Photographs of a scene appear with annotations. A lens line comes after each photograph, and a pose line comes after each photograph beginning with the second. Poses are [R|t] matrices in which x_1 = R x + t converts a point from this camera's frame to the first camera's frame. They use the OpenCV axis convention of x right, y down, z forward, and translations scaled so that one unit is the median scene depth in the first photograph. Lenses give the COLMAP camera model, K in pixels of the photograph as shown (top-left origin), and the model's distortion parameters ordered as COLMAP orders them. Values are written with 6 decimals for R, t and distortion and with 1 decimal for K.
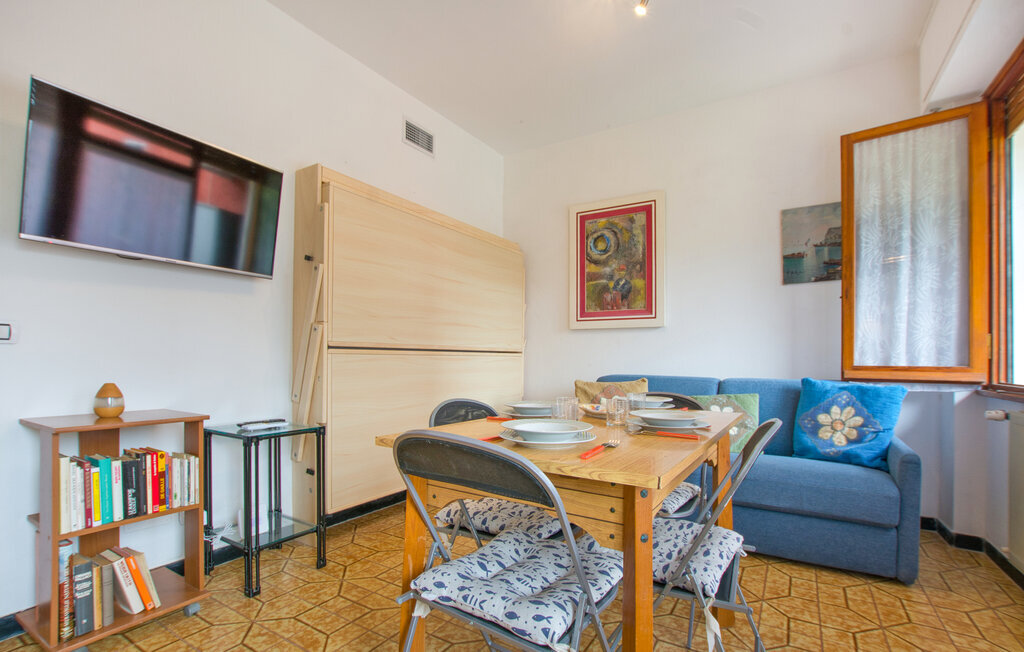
lens RADIAL K [[455.0, 0, 513.2], [0, 455.0, 346.4], [0, 0, 1]] dist [-0.000169, 0.000033]
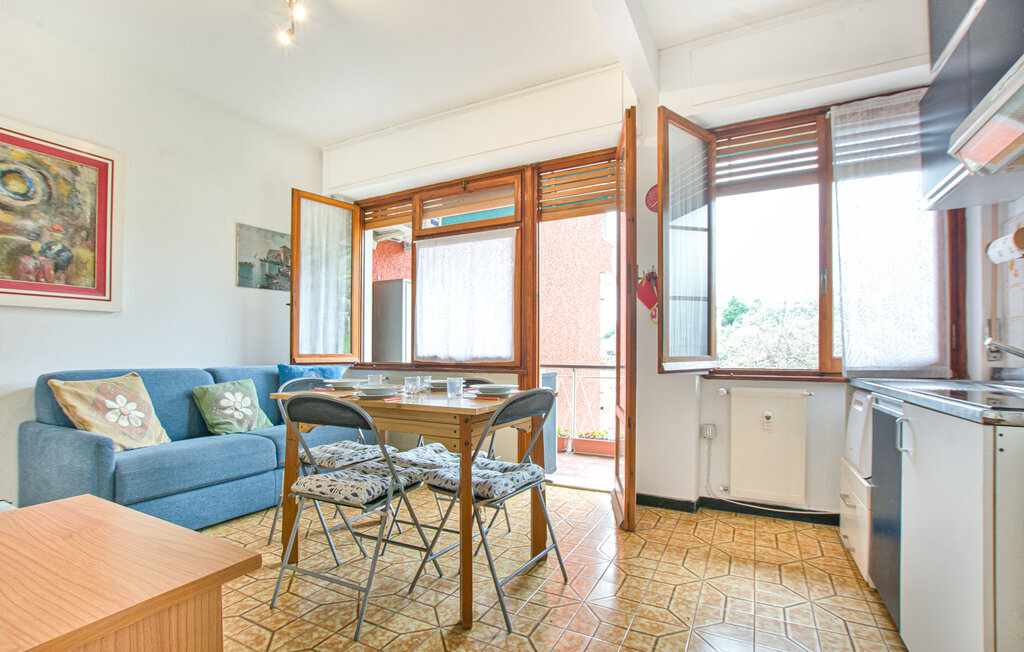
lens RADIAL K [[455.0, 0, 513.2], [0, 455.0, 346.4], [0, 0, 1]] dist [-0.000169, 0.000033]
pose [[0.002663, 0.005594, 0.999981, -0.518496], [-0.026728, 0.999628, -0.005521, 0.006052], [-0.999639, -0.026713, 0.002812, 0.248069]]
